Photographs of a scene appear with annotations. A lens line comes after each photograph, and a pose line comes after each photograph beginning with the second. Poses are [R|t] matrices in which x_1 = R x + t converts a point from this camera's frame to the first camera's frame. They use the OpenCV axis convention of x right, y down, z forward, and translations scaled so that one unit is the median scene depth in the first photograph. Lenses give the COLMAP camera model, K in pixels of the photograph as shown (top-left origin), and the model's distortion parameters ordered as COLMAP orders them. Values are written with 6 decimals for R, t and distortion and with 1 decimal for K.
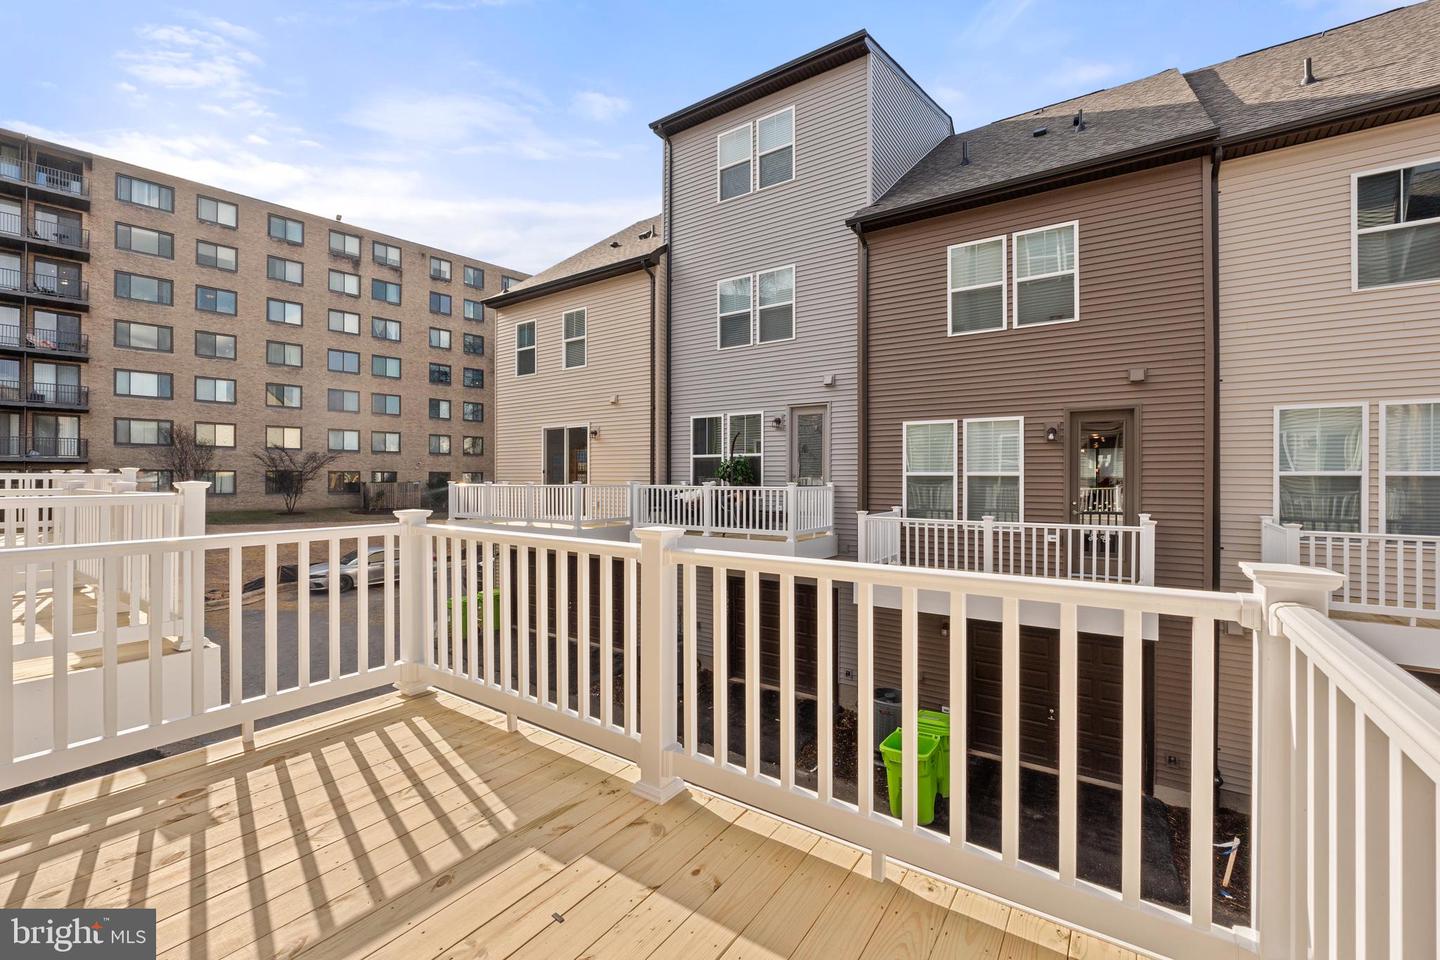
lens RADIAL K [[603.0, 0, 720.2], [0, 603.0, 480.5], [0, 0, 1]] dist [-0.008430, 0.000037]
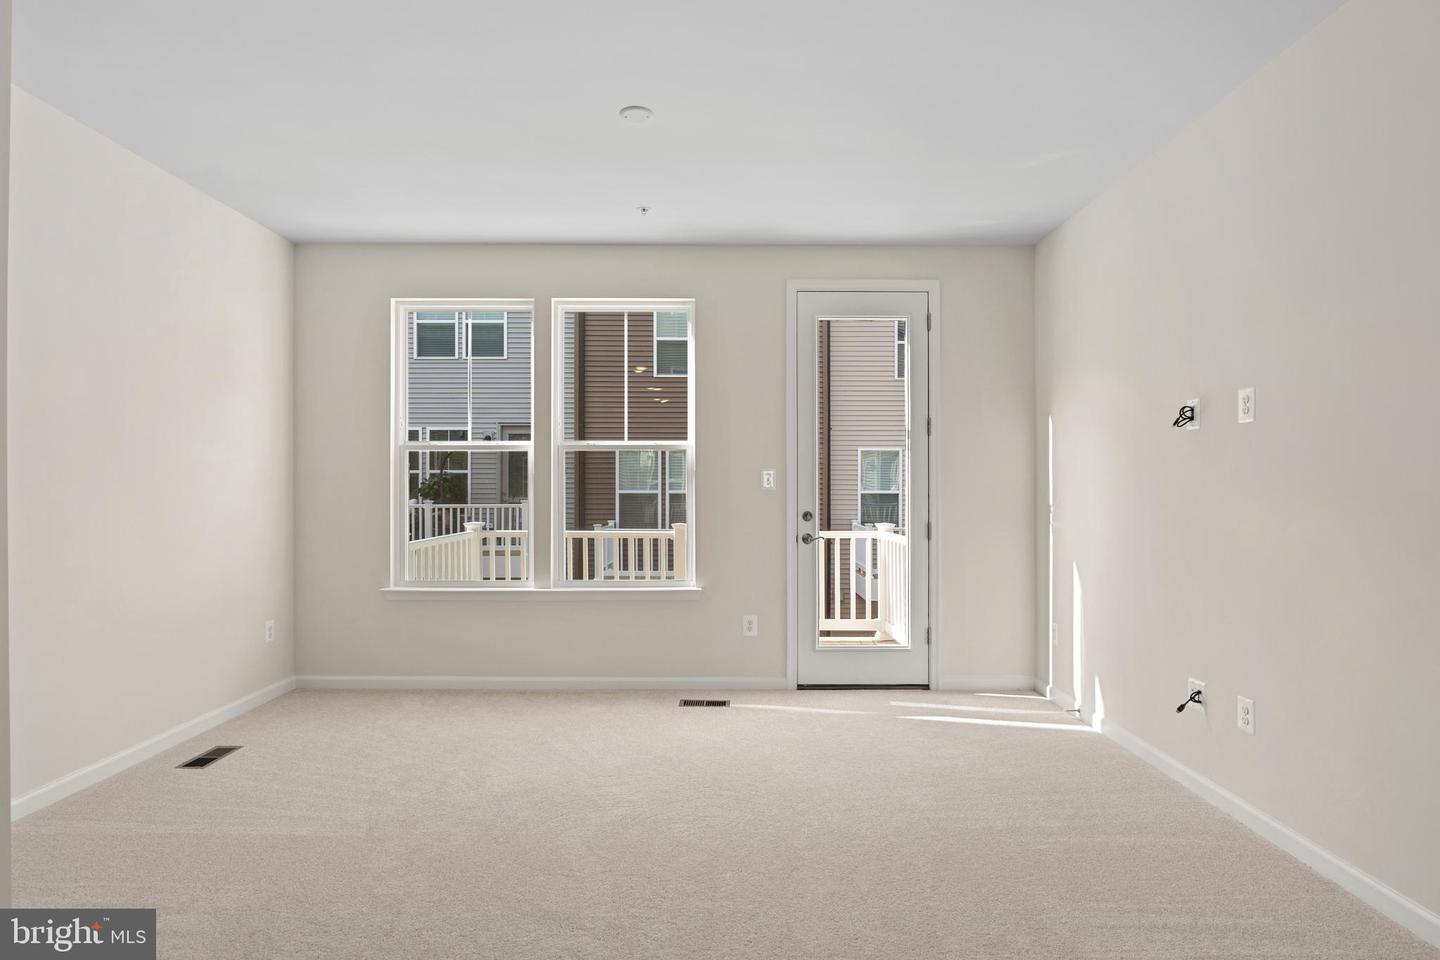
lens RADIAL K [[827.7, 0, 719.2], [0, 827.7, 482.5], [0, 0, 1]] dist [-0.000545, -0.000008]
pose [[0.822650, 0.002596, 0.568542, -0.384397], [0.004330, 0.999932, -0.010830, -0.009665], [-0.568531, 0.011371, 0.822583, -0.362085]]
